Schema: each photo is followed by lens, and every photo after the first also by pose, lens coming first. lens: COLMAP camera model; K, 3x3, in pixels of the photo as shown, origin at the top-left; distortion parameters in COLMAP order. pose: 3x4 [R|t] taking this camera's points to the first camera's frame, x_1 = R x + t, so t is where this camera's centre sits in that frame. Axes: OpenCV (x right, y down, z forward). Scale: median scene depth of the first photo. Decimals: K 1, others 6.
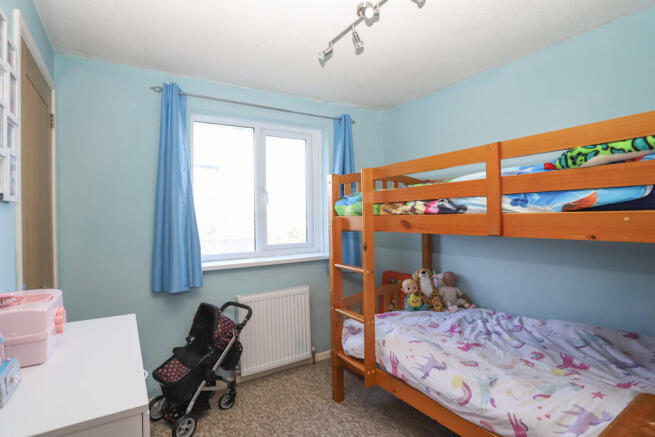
lens RADIAL K [[345.1, 0, 327.6], [0, 345.1, 213.2], [0, 0, 1]] dist [-0.022661, 0.000299]
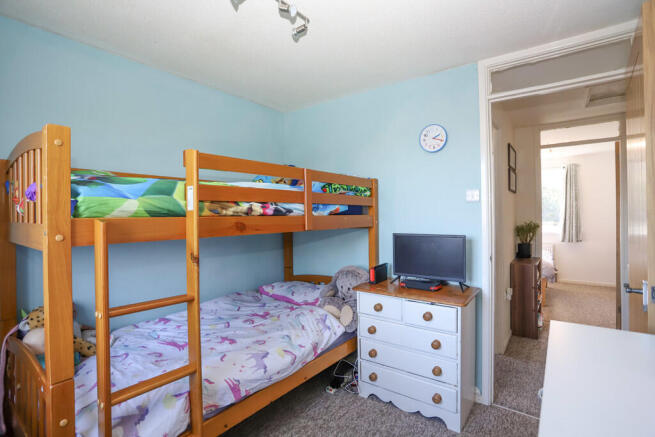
lens RADIAL K [[326.3, 0, 324.8], [0, 326.3, 218.4], [0, 0, 1]] dist [-0.023513, 0.001136]
pose [[-0.354122, 0.015761, 0.935066, -0.718101], [0.011175, 0.999858, -0.012621, 0.025884], [-0.935132, 0.005980, -0.354248, 1.179254]]
